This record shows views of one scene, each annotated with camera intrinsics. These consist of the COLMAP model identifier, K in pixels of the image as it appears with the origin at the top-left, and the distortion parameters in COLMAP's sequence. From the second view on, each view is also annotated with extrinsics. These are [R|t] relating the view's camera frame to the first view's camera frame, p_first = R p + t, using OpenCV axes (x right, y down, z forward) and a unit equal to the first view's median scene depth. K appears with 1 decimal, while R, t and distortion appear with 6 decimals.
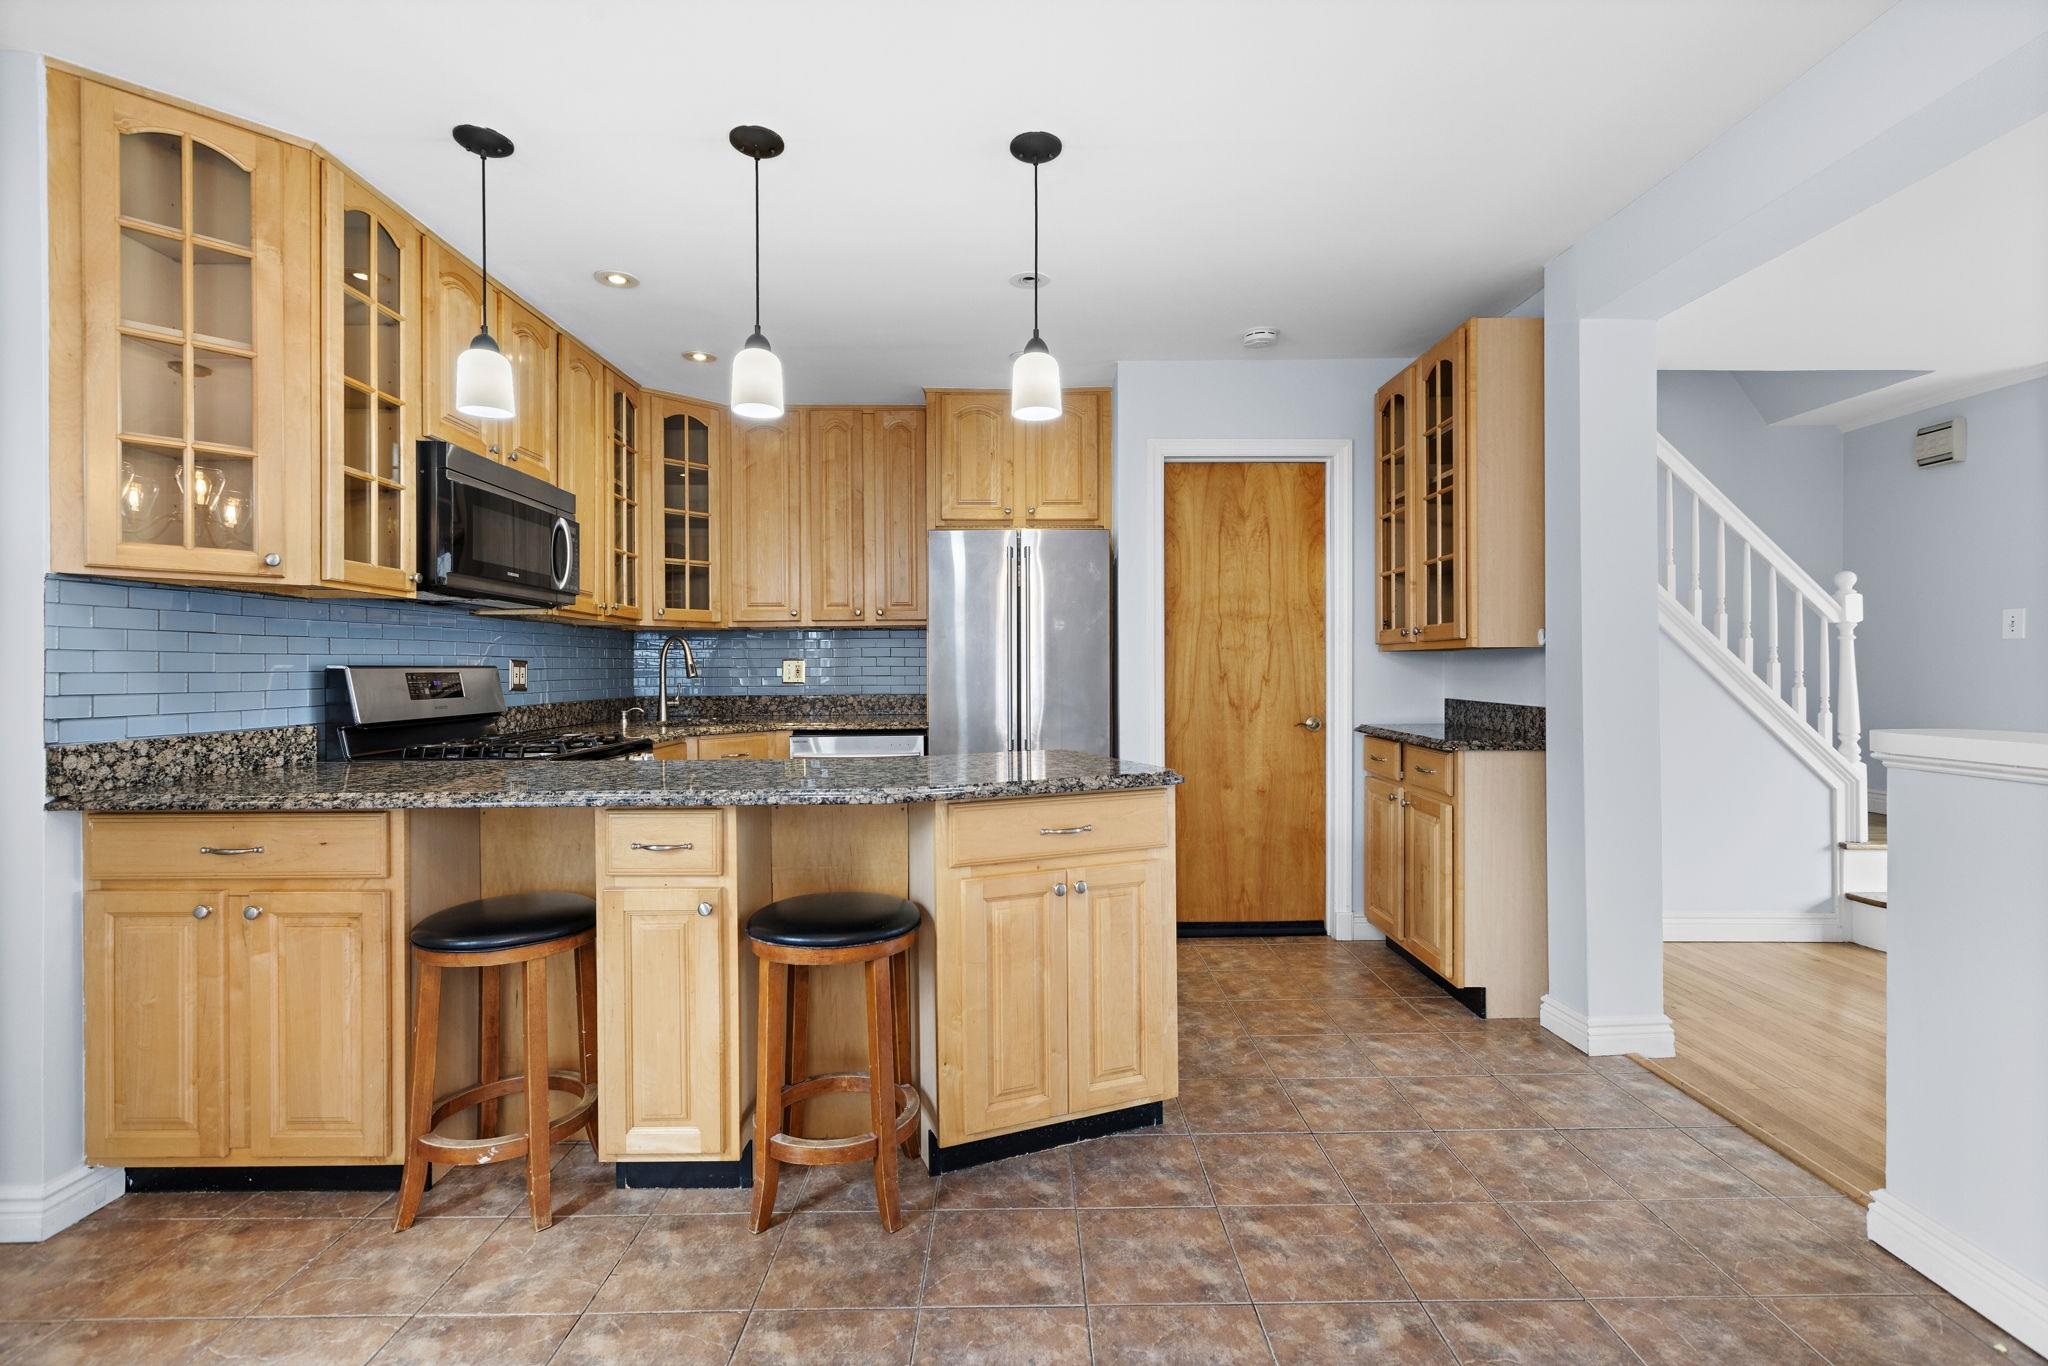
lens RADIAL K [[914.4, 0, 1025.1], [0, 914.4, 675.7], [0, 0, 1]] dist [0.002665, 0.000427]
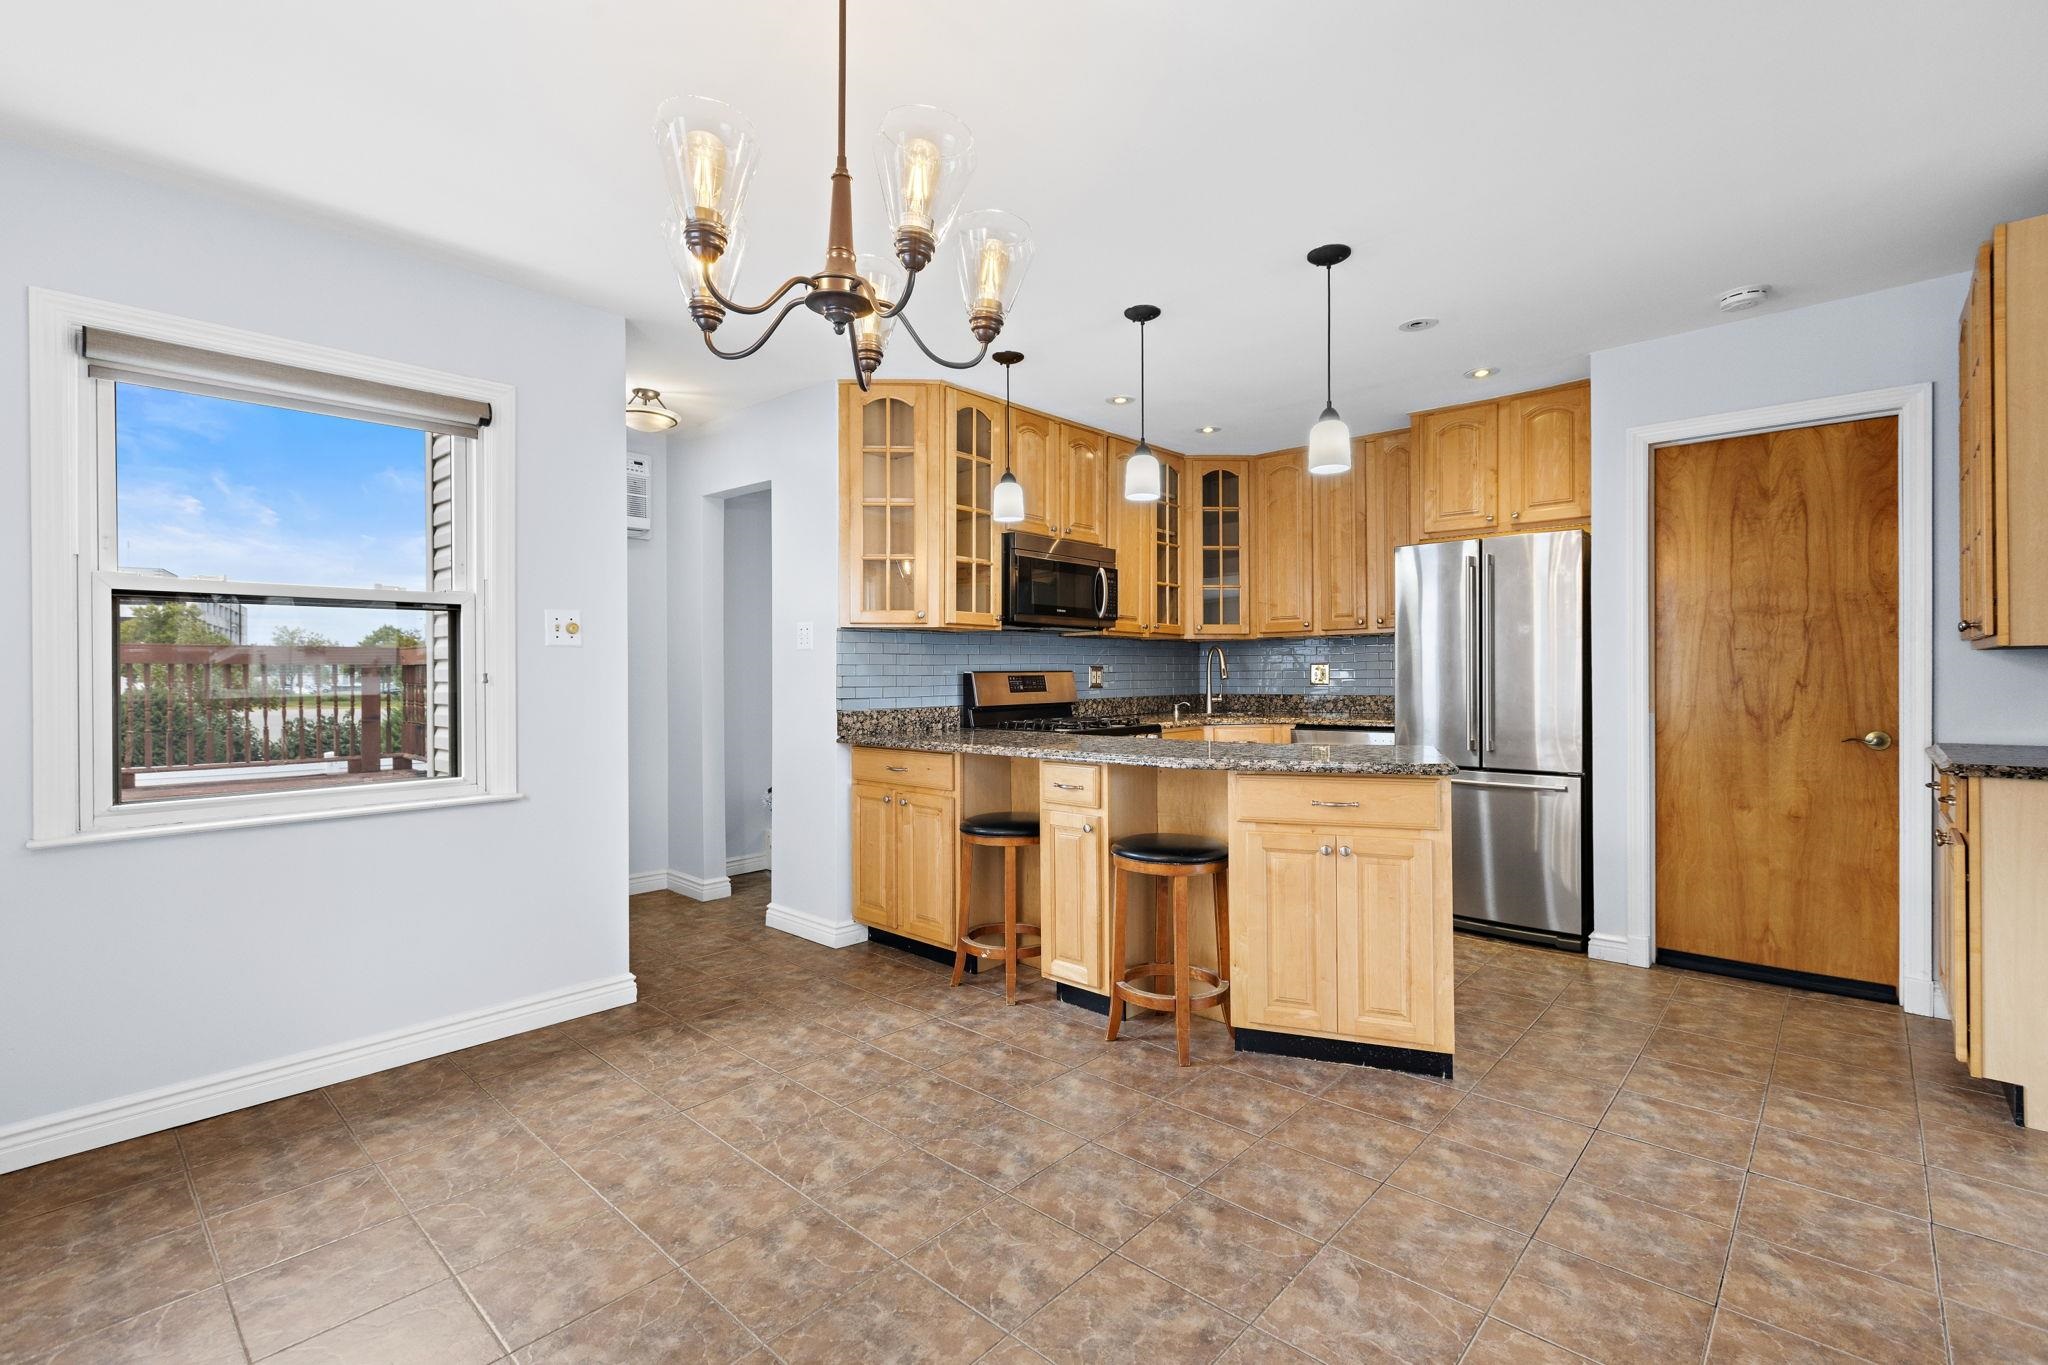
lens RADIAL K [[914.4, 0, 1031.5], [0, 914.4, 676.2], [0, 0, 1]] dist [0.002665, 0.000427]
pose [[0.733312, 0.002809, -0.679886, 0.537983], [-0.002617, 0.999996, 0.001309, -0.005468], [0.679887, 0.000819, 0.733316, -0.177661]]
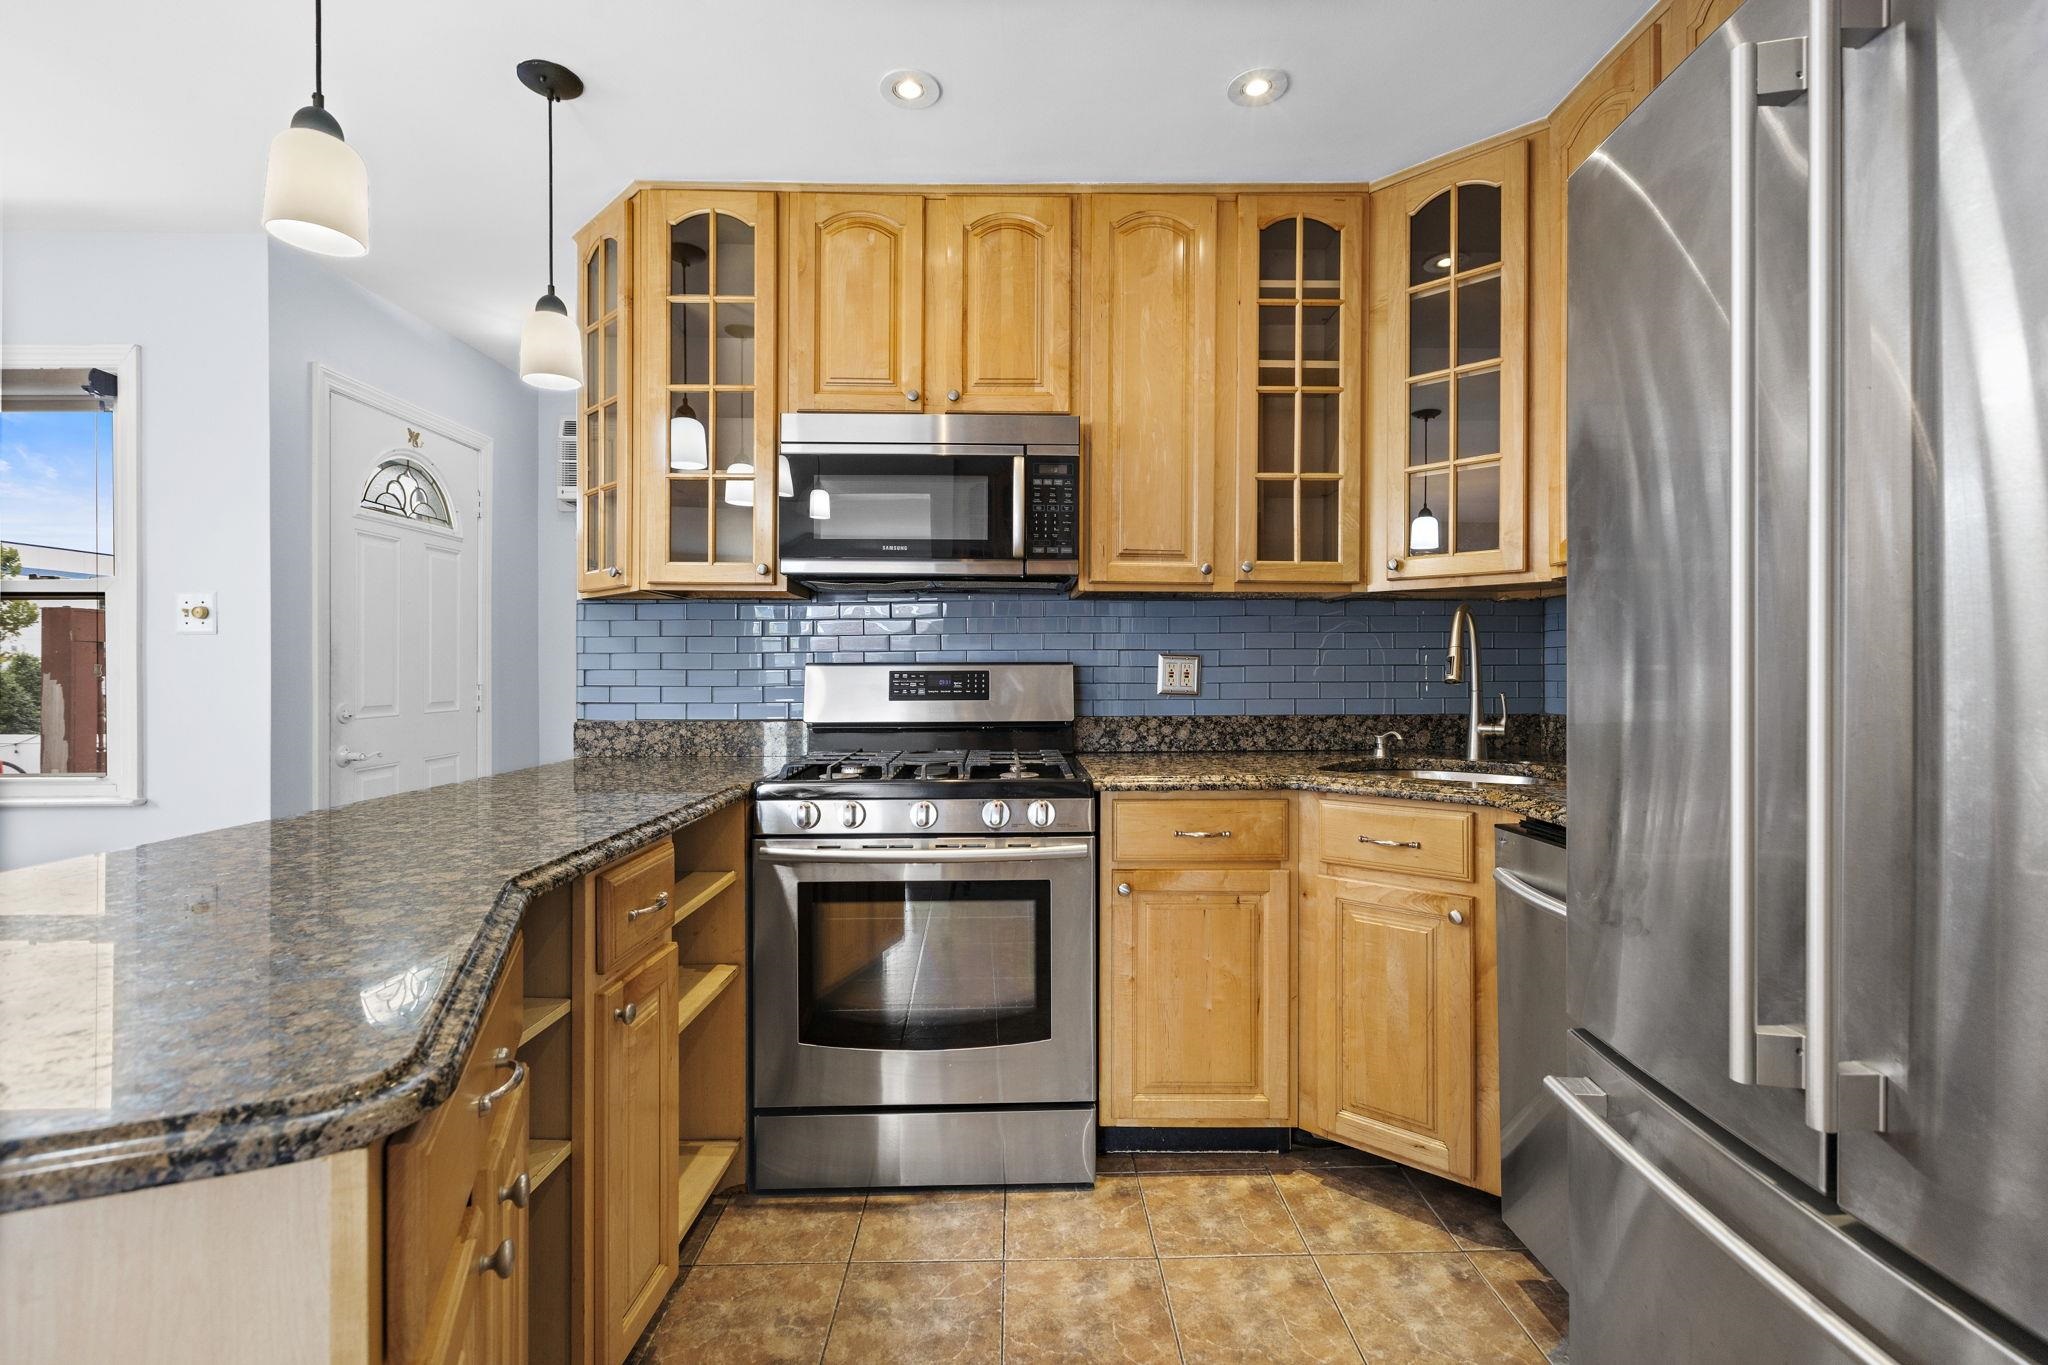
lens RADIAL K [[914.4, 0, 1019.6], [0, 914.4, 673.5], [0, 0, 1]] dist [0.002665, 0.000427]
pose [[0.007722, 0.009596, -0.999924, 0.298273], [-0.005432, 0.999940, 0.009554, -0.012054], [0.999955, 0.005357, 0.007774, 1.365995]]
